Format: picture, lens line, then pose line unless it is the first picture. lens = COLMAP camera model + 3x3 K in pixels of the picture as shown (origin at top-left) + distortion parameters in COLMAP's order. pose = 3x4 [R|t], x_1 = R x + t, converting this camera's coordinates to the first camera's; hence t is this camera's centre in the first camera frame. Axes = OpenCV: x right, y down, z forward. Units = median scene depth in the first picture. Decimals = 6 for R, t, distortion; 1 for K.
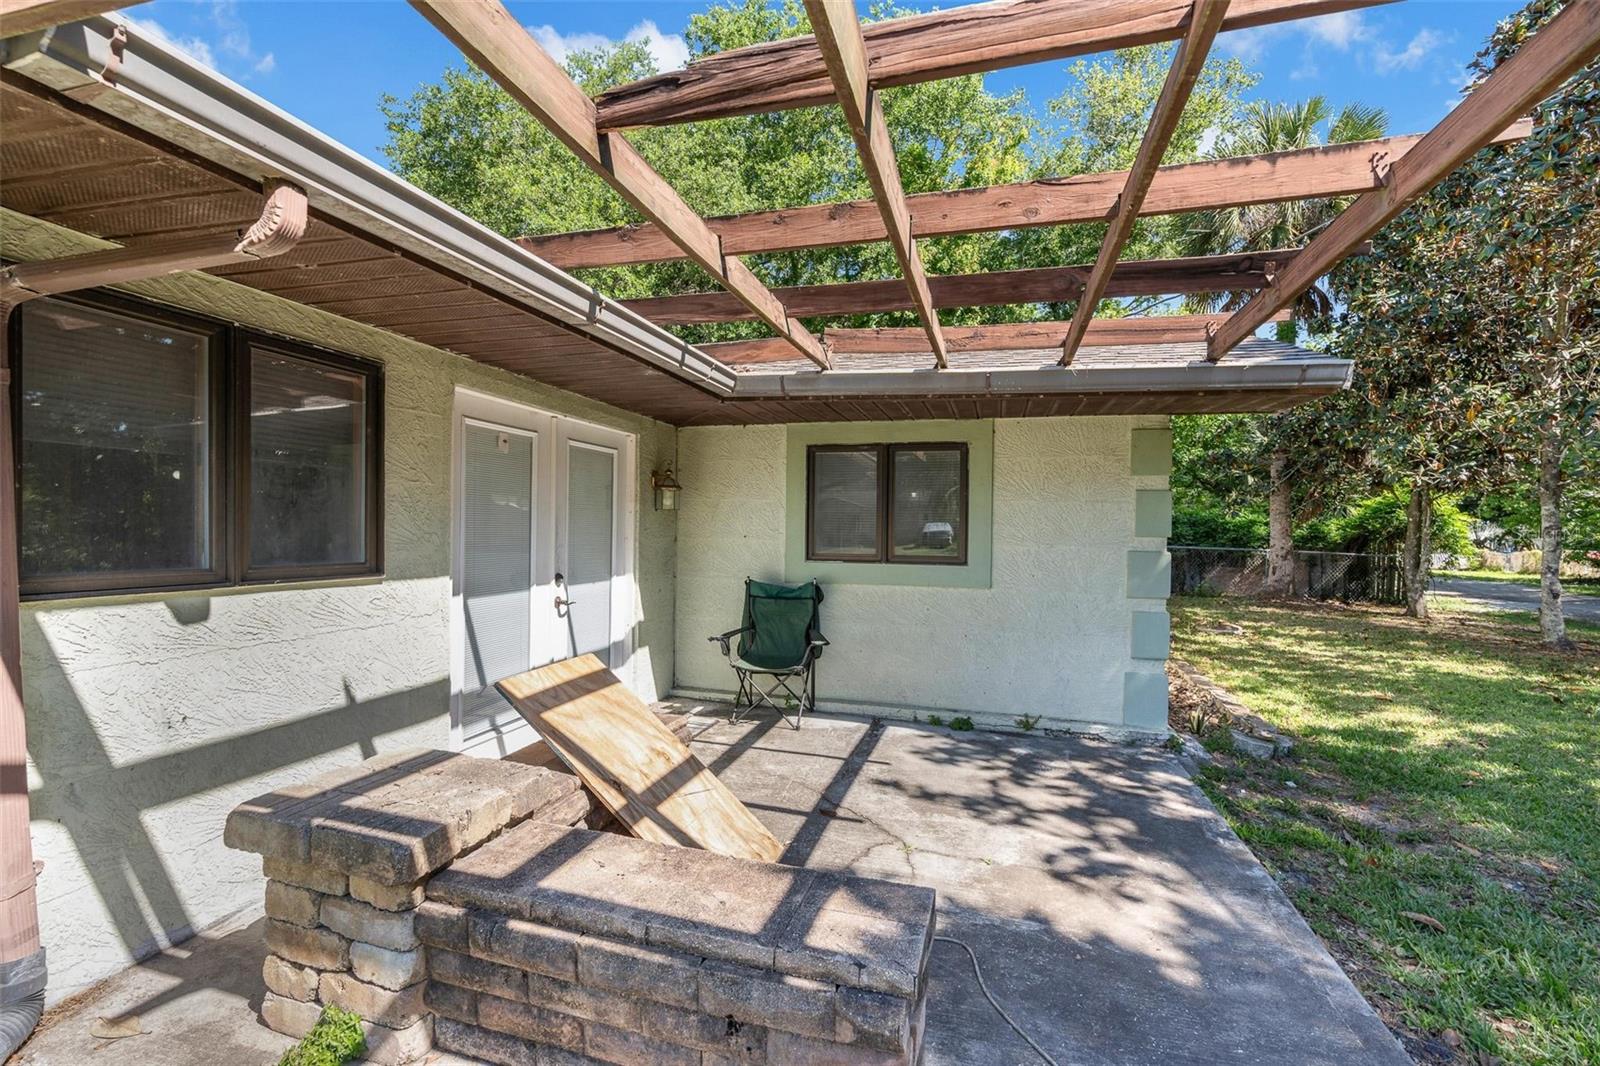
lens RADIAL K [[720.7, 0, 803.6], [0, 720.7, 531.3], [0, 0, 1]] dist [-0.013796, 0.006054]
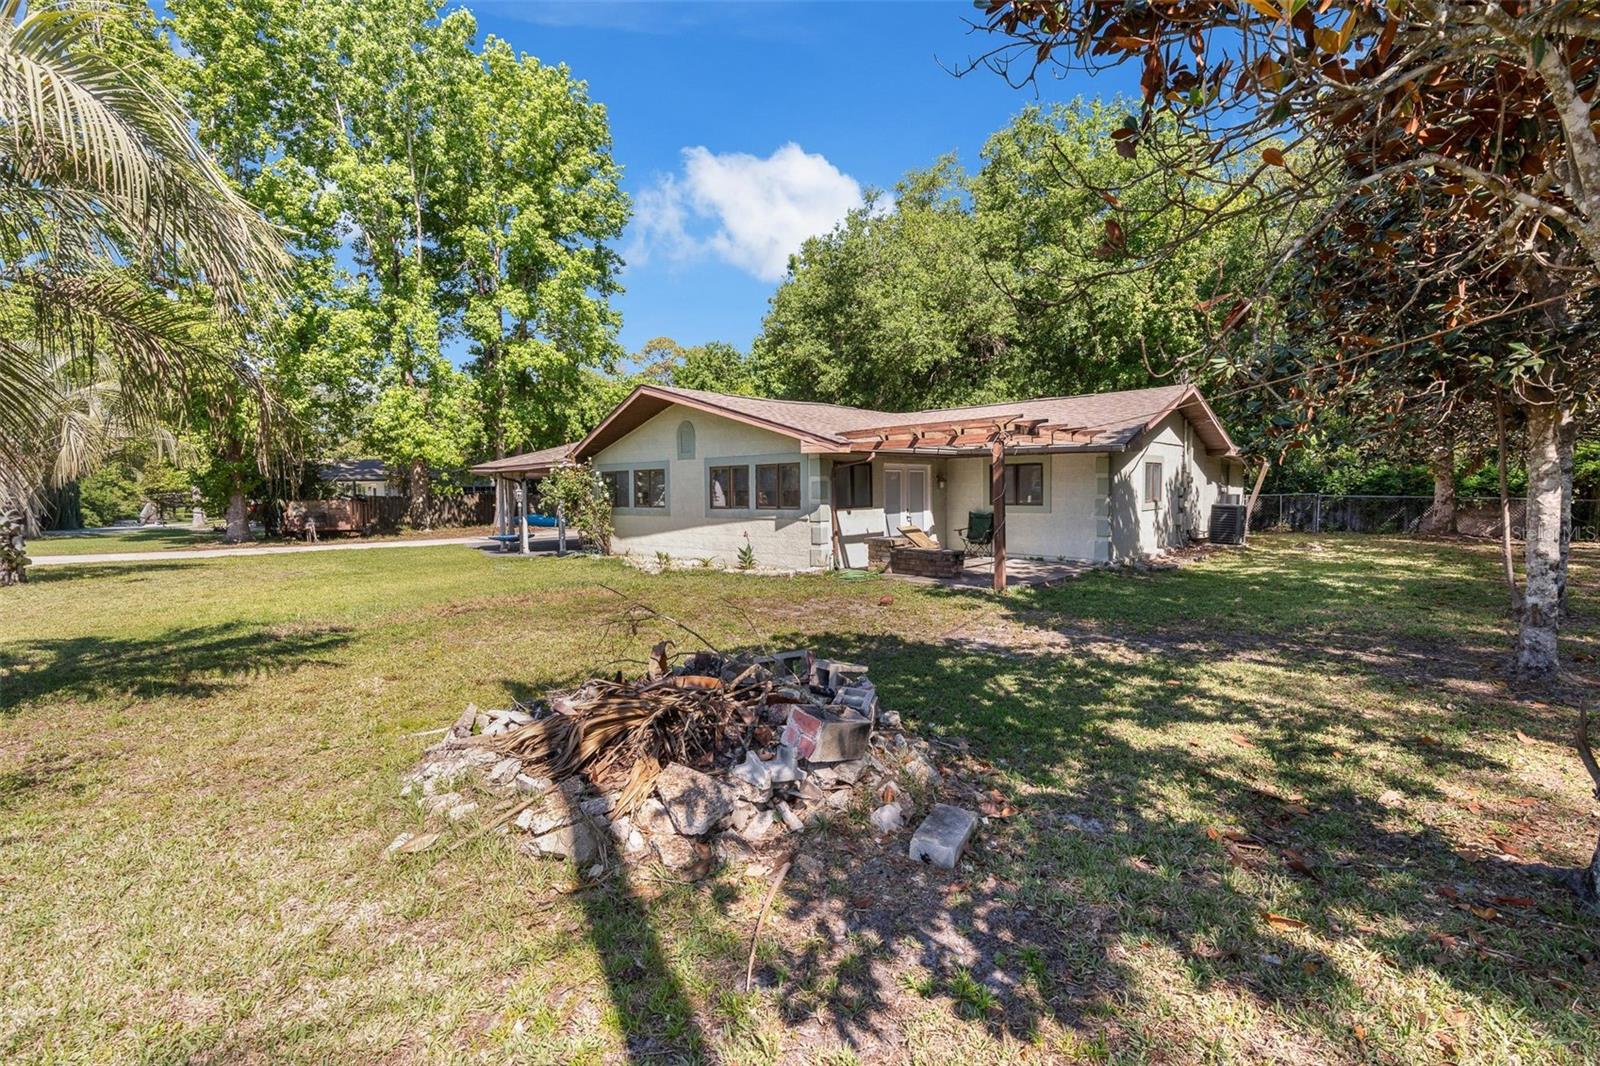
lens RADIAL K [[720.7, 0, 803.6], [0, 720.7, 531.3], [0, 0, 1]] dist [-0.013796, 0.006054]
pose [[0.894936, -0.001398, -0.446192, 0.652970], [0.025819, 0.998482, 0.048657, -0.013784], [0.445447, -0.055065, 0.893614, -2.002577]]
